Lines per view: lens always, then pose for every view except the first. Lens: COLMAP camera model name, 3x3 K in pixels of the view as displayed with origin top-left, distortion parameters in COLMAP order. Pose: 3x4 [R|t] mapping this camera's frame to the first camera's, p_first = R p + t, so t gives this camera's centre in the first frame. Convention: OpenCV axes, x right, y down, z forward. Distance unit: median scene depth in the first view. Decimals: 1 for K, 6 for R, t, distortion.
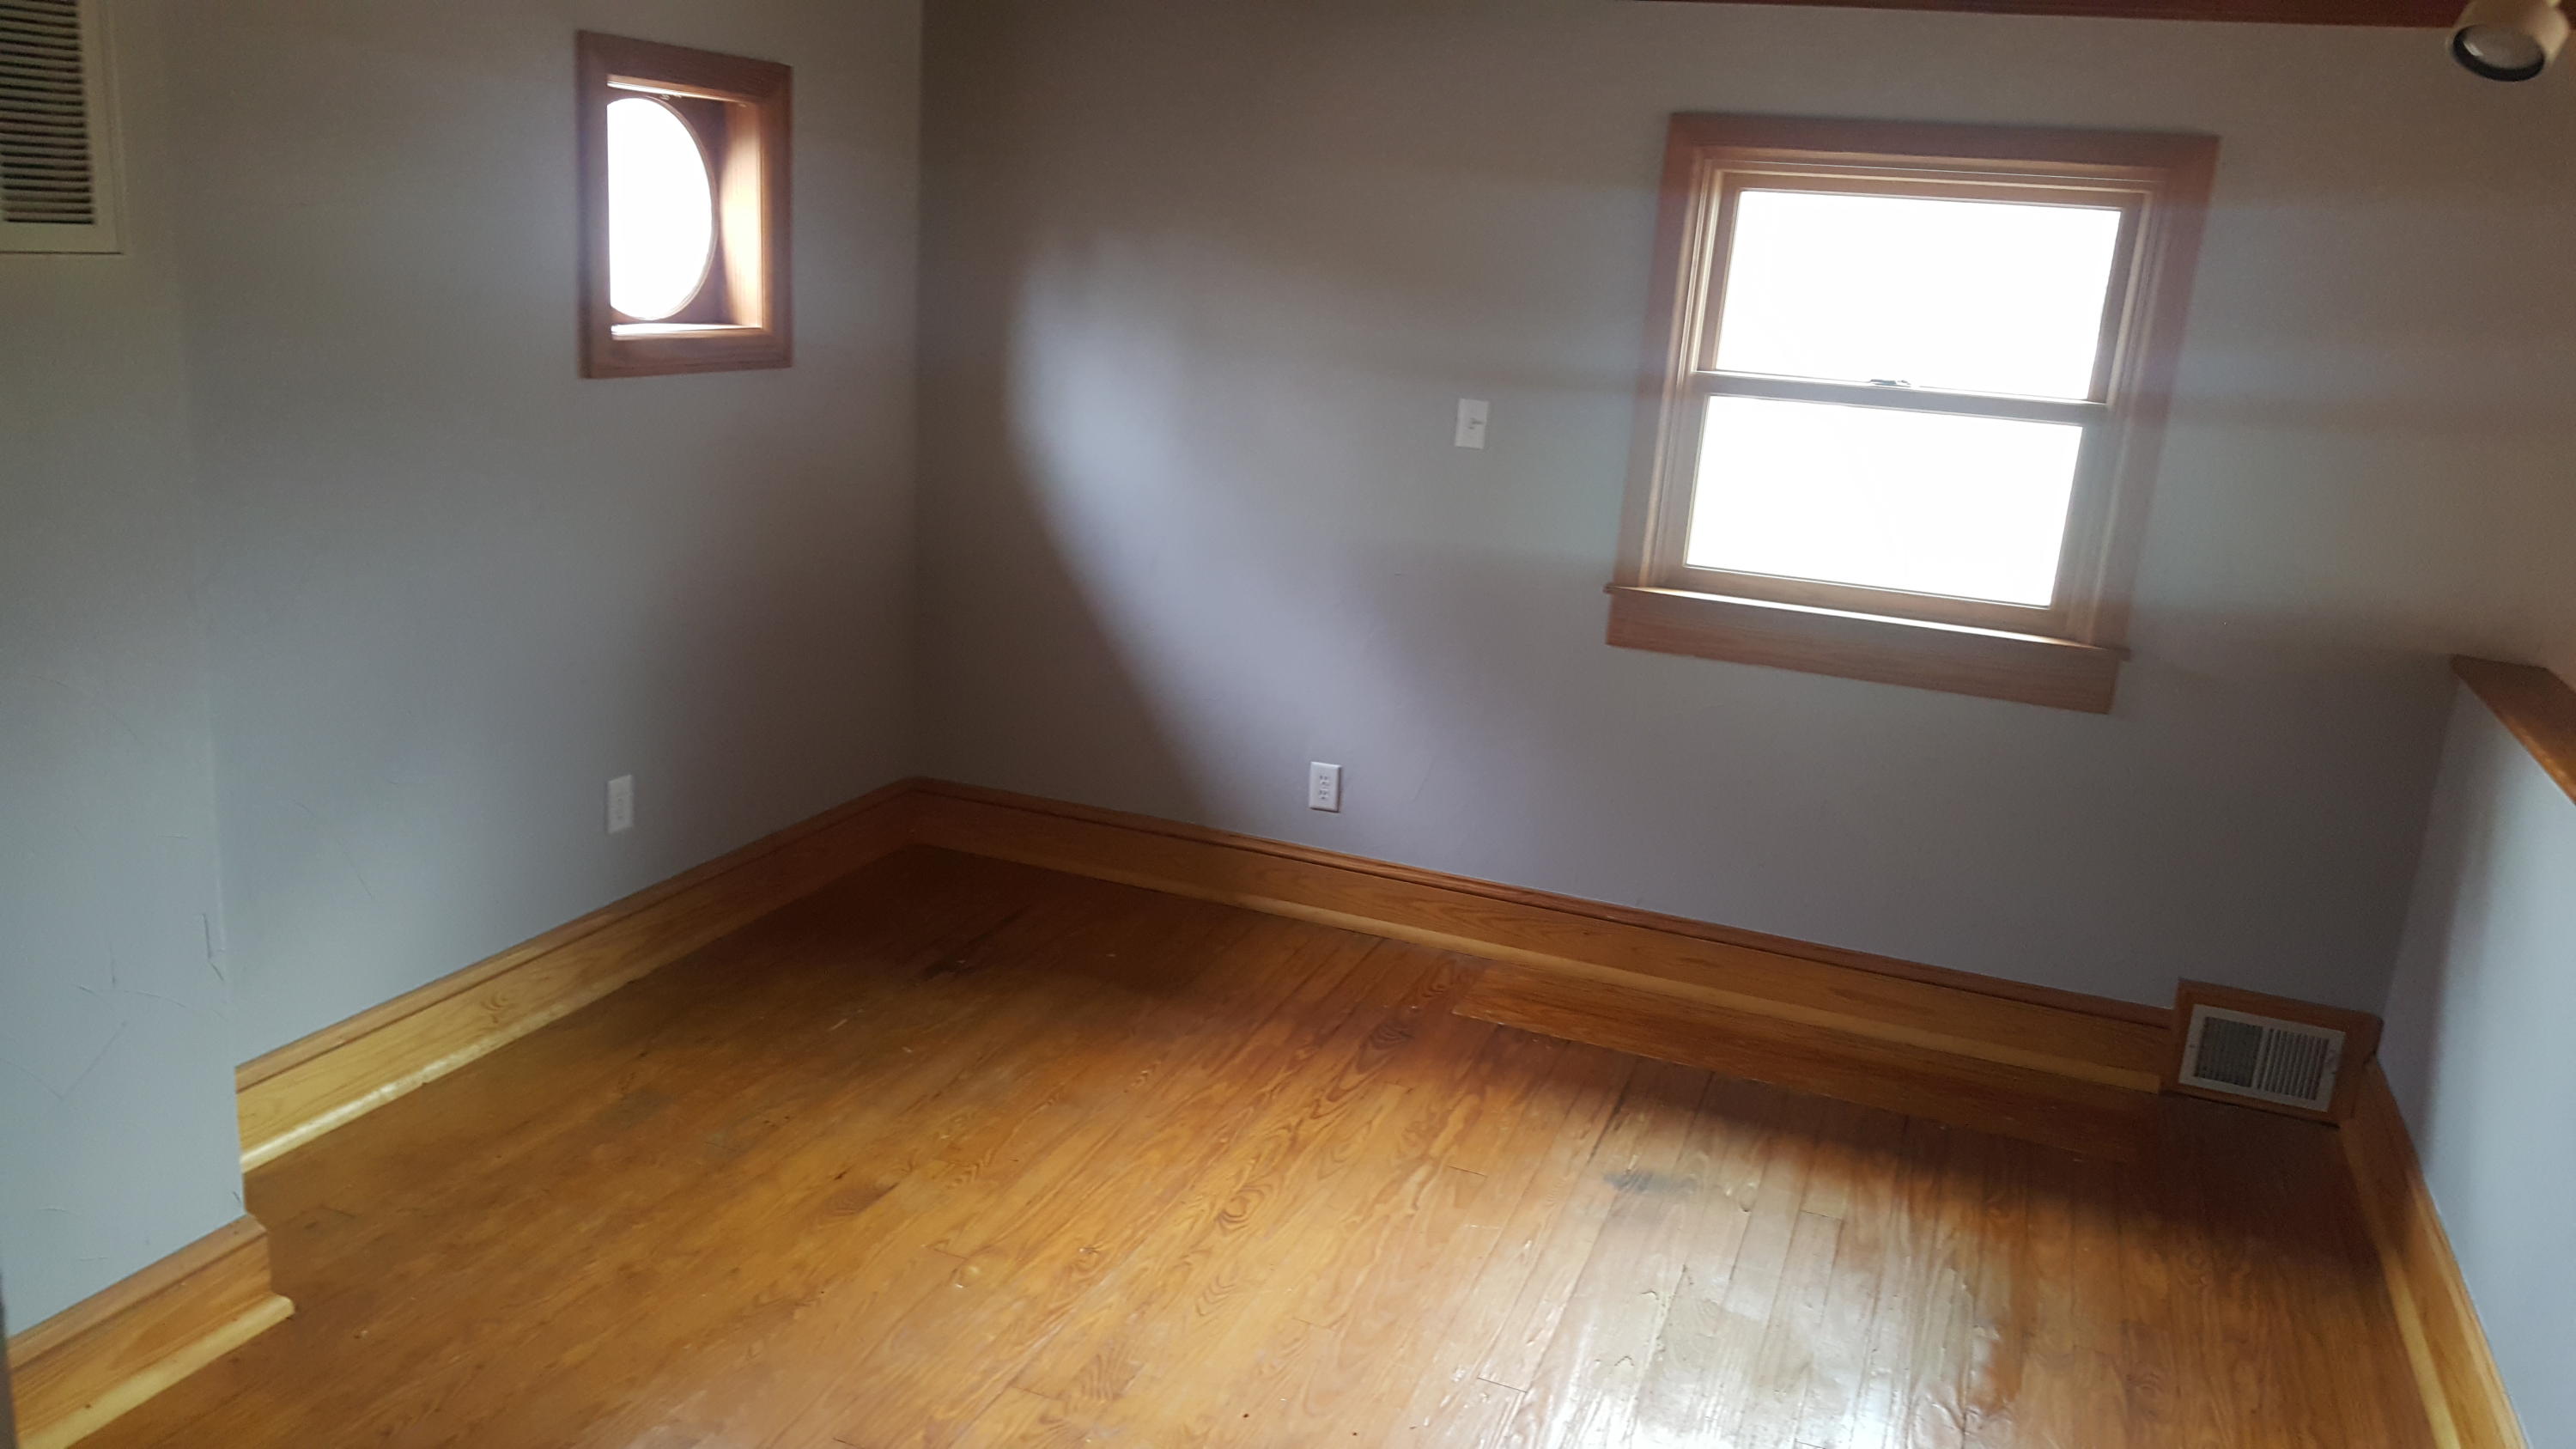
lens RADIAL K [[1930.8, 0, 1299.3], [0, 1930.8, 728.8], [0, 0, 1]] dist [0.088293, -0.024425]
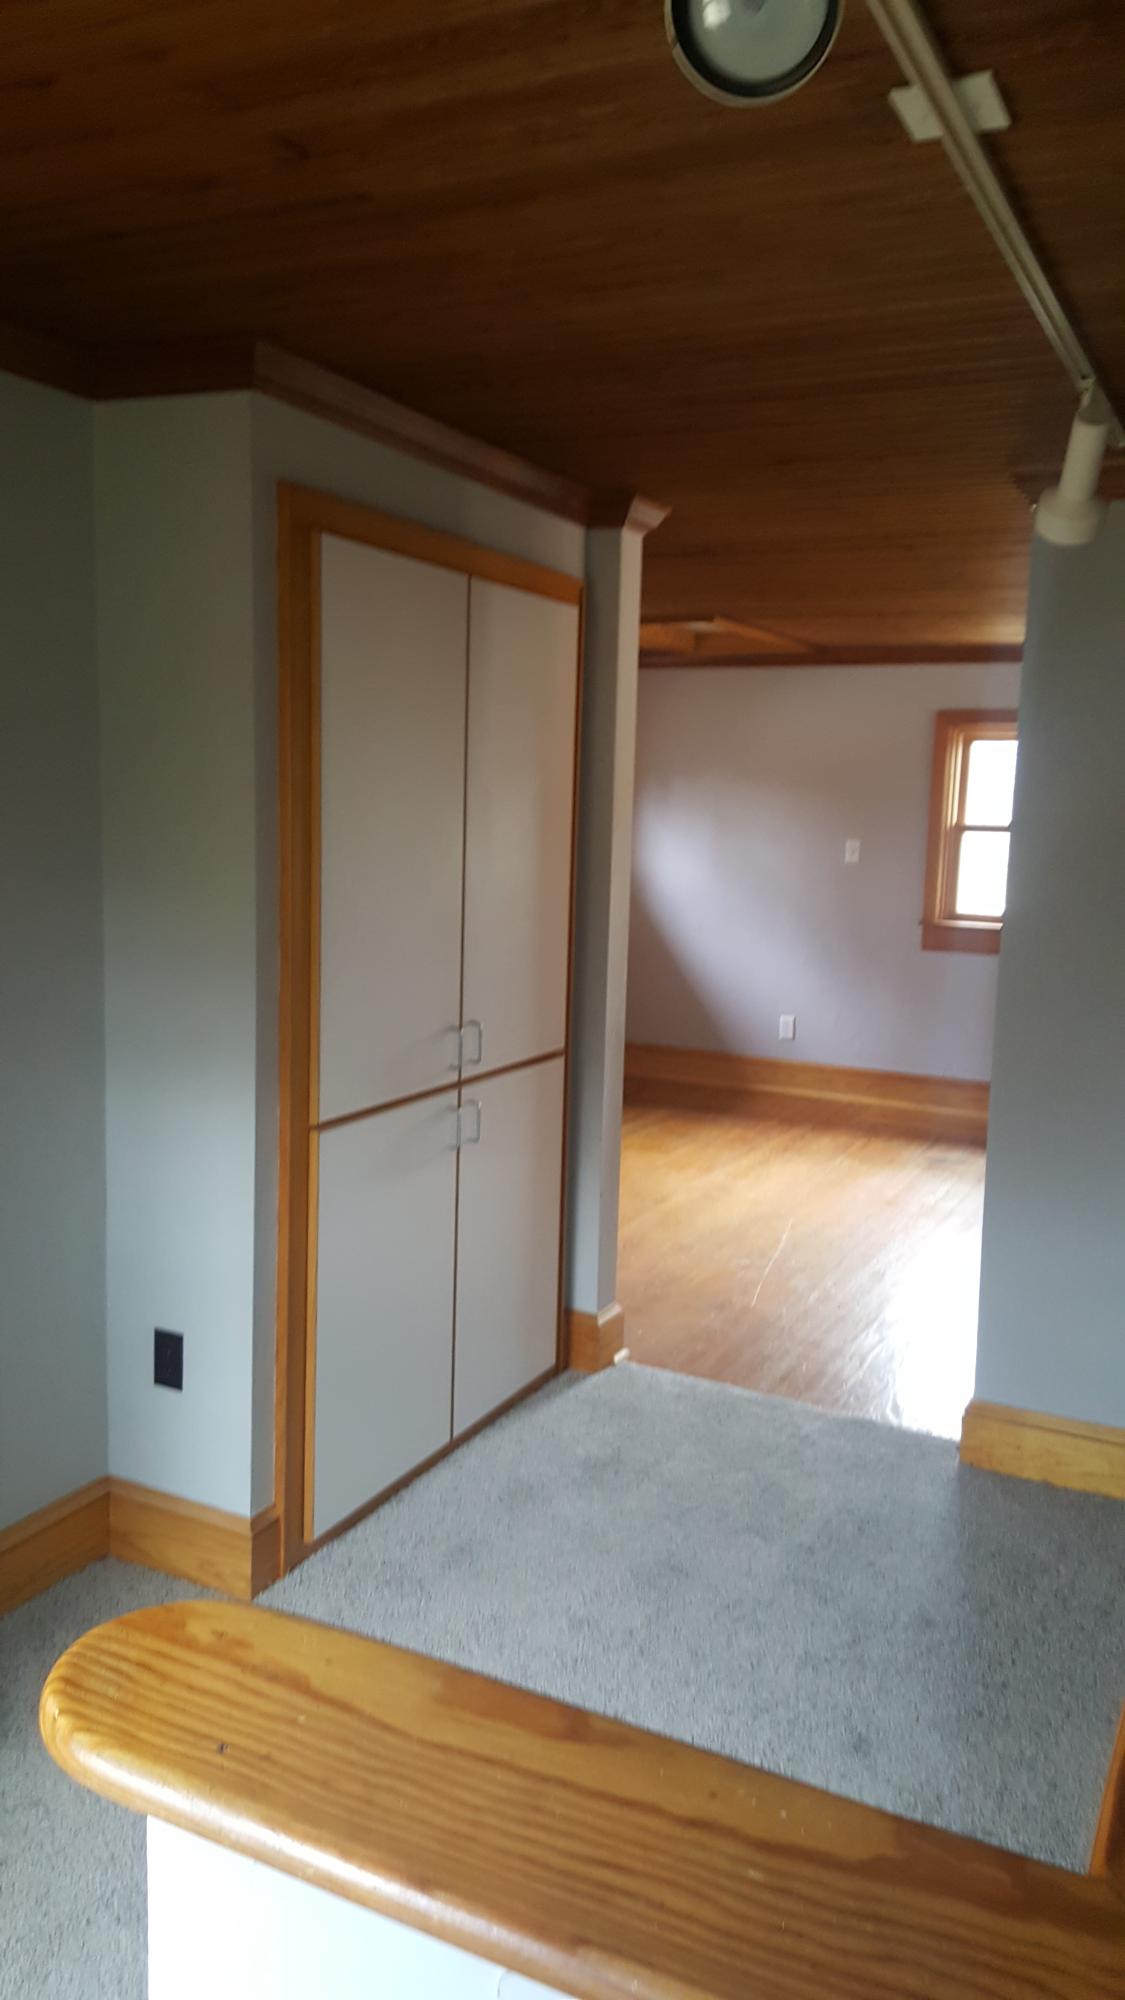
lens RADIAL K [[1498.9, 0, 552.9], [0, 1498.9, 1002.3], [0, 0, 1]] dist [0.088293, -0.024425]
pose [[0.994227, -0.025722, -0.104164, -0.077278], [0.011491, 0.990782, -0.134978, 0.246159], [0.106676, 0.133002, 0.985358, -0.713840]]
